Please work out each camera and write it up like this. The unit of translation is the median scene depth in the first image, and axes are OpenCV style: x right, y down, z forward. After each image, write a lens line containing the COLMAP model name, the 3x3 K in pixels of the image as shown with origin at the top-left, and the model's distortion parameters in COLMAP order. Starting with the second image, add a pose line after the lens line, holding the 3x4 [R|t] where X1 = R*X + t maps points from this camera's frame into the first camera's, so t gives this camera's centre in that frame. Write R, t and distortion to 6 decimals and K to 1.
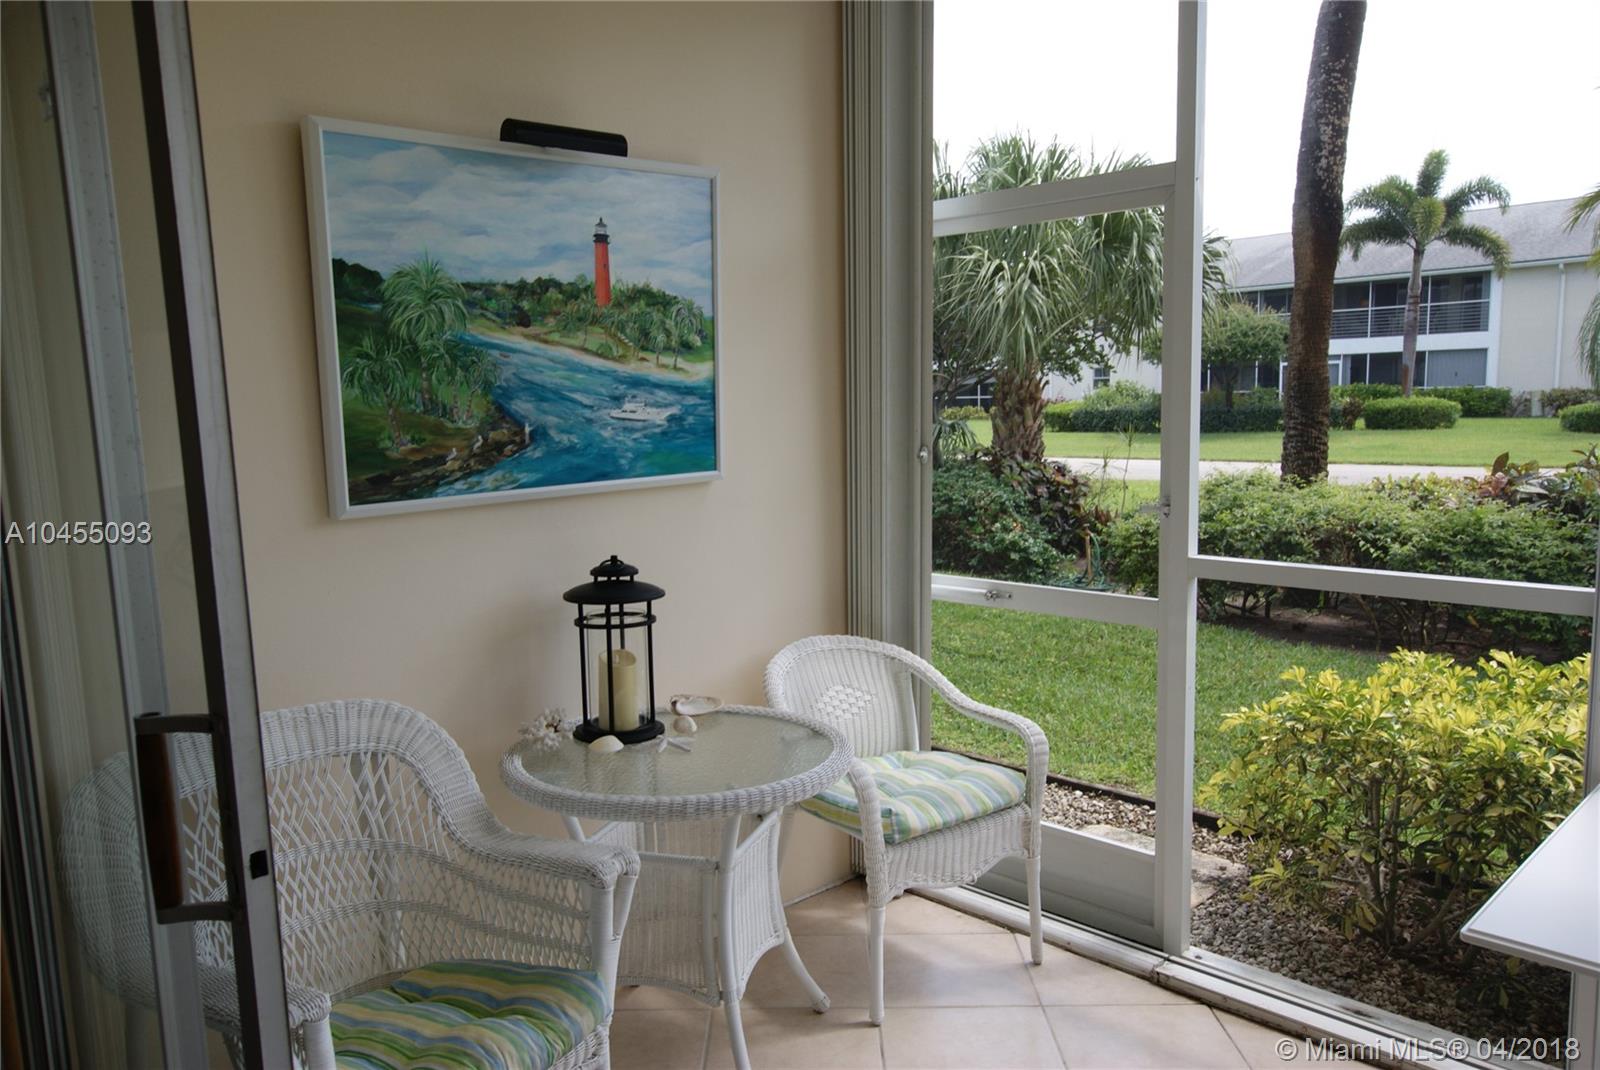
lens RADIAL K [[1191.5, 0, 797.9], [0, 1191.5, 556.7], [0, 0, 1]] dist [-0.016416, 0.042384]
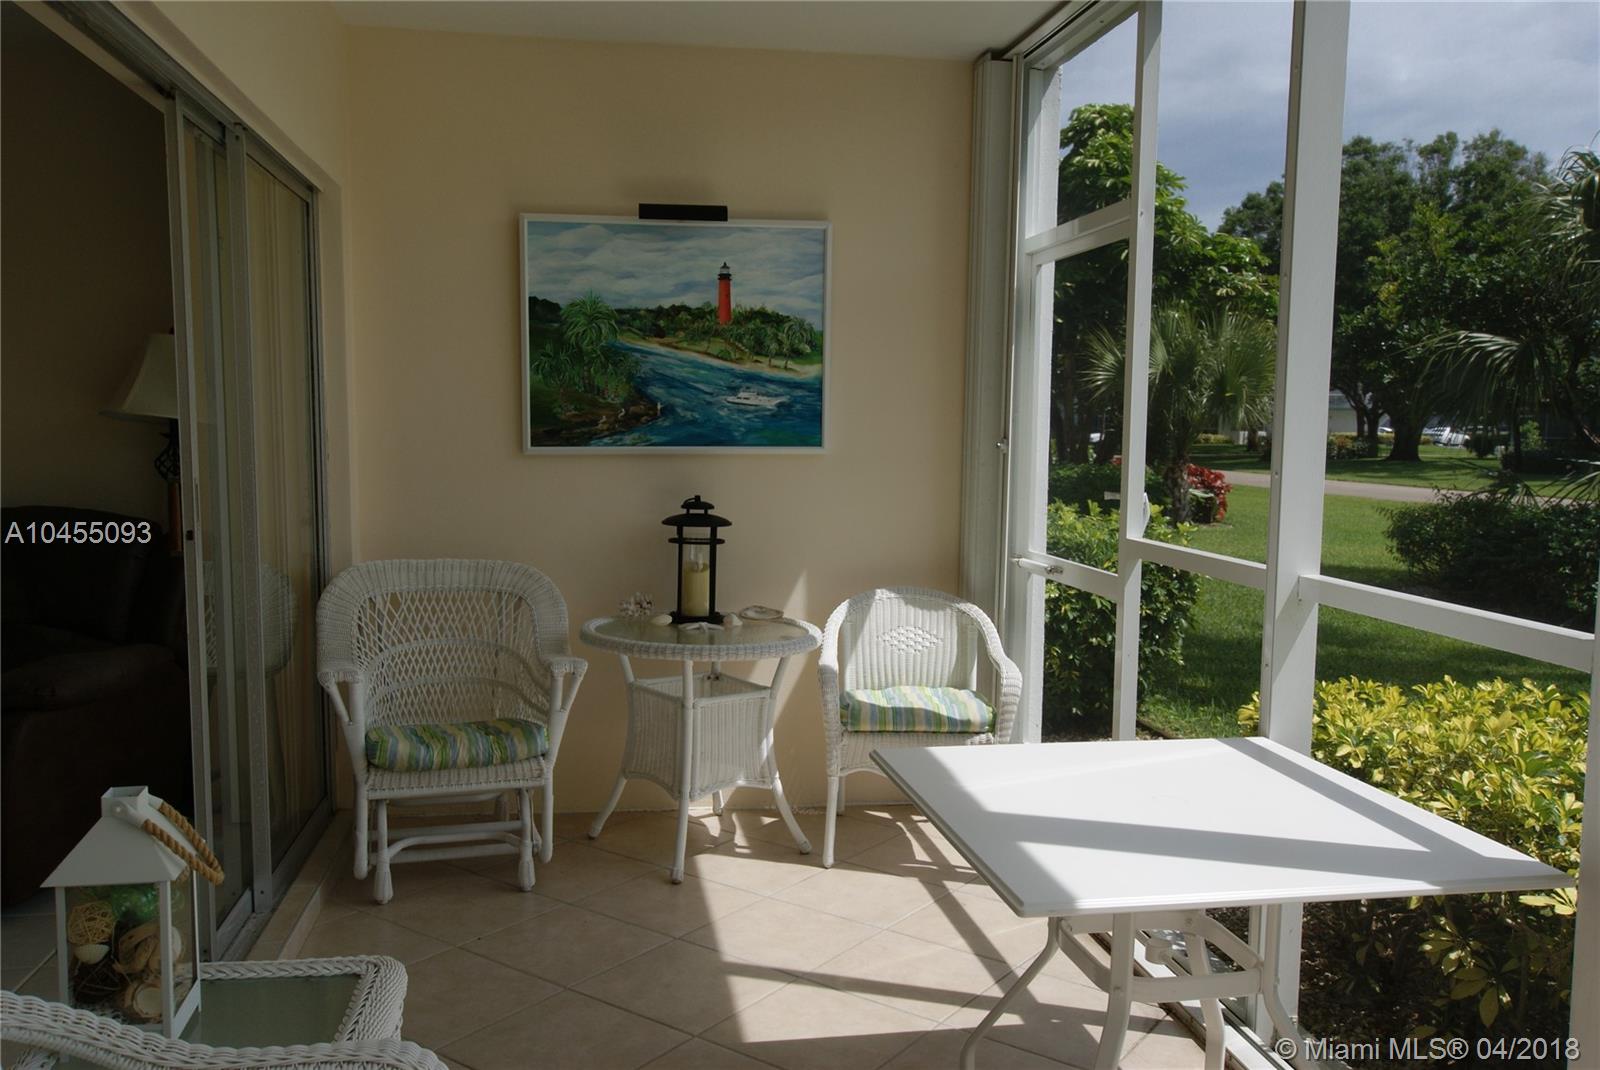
lens RADIAL K [[1316.4, 0, 806.3], [0, 1316.4, 555.8], [0, 0, 1]] dist [-0.007792, 0.046238]
pose [[0.811812, 0.082552, -0.578054, 0.877198], [-0.110746, 0.993755, -0.013613, 0.079184], [0.573320, 0.075068, 0.815885, -0.216993]]
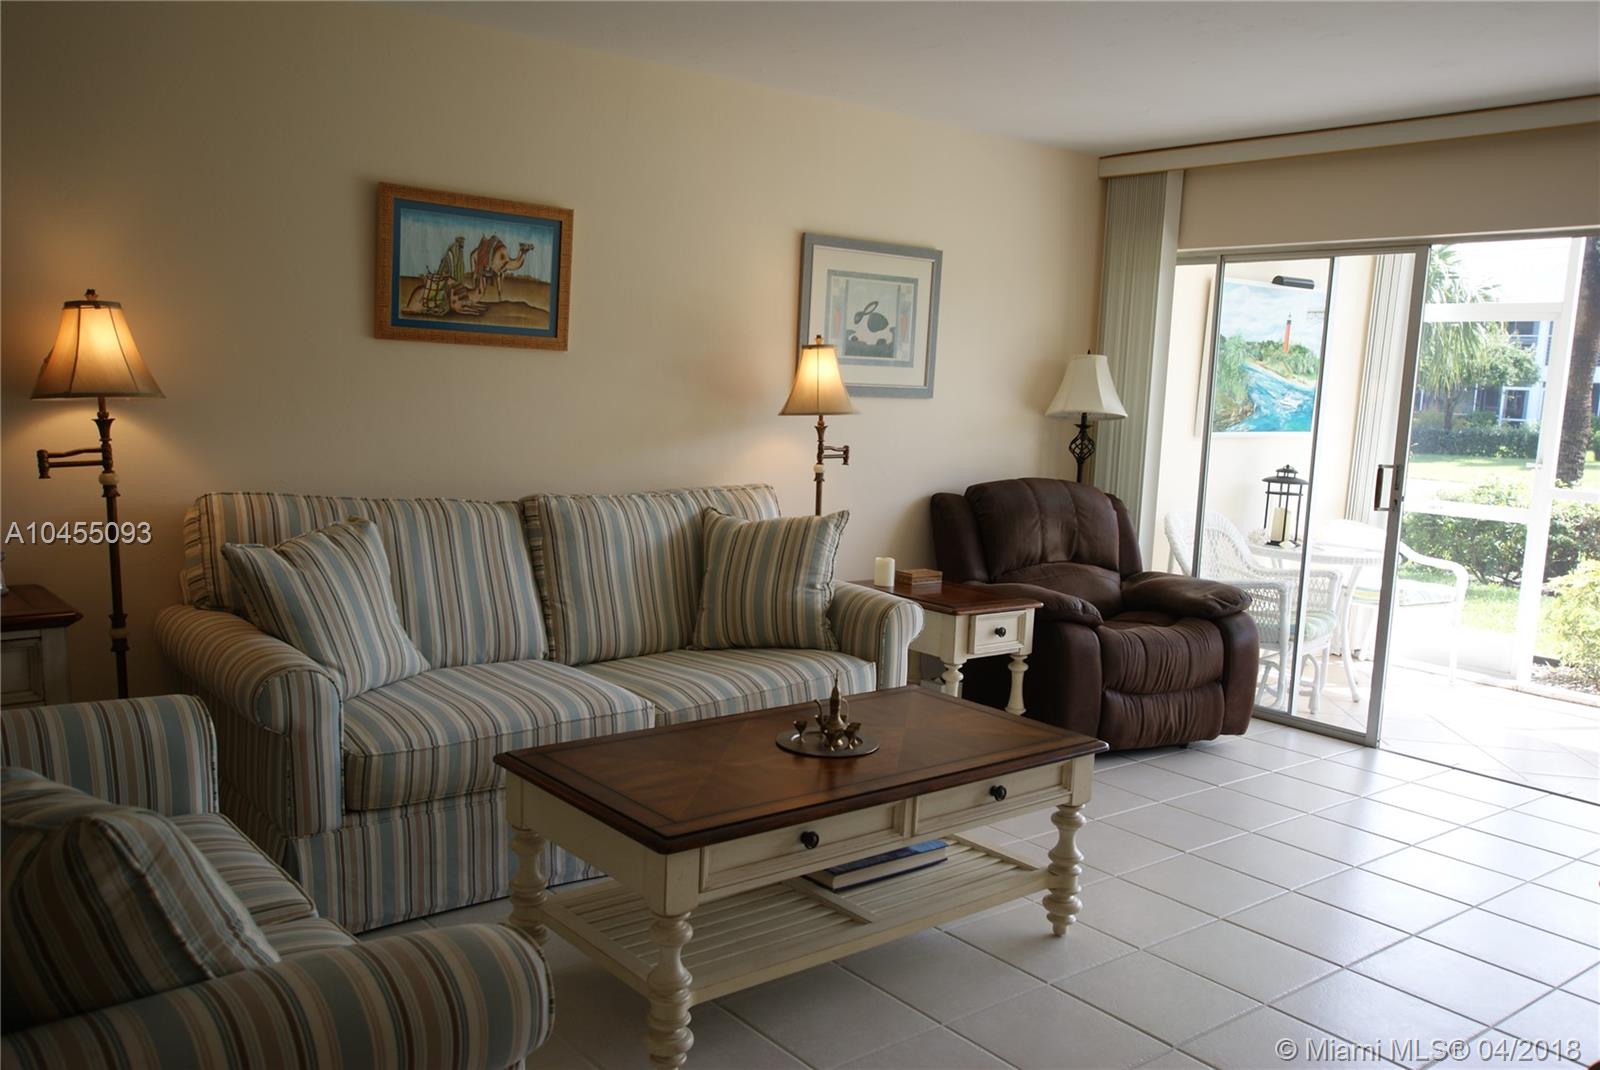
lens RADIAL K [[1316.4, 0, 806.3], [0, 1316.4, 555.8], [0, 0, 1]] dist [-0.007792, 0.046238]
pose [[0.993097, 0.084021, -0.081844, -0.840145], [-0.083974, 0.996460, 0.004016, 0.237302], [0.081891, 0.002885, 0.996637, -1.556537]]
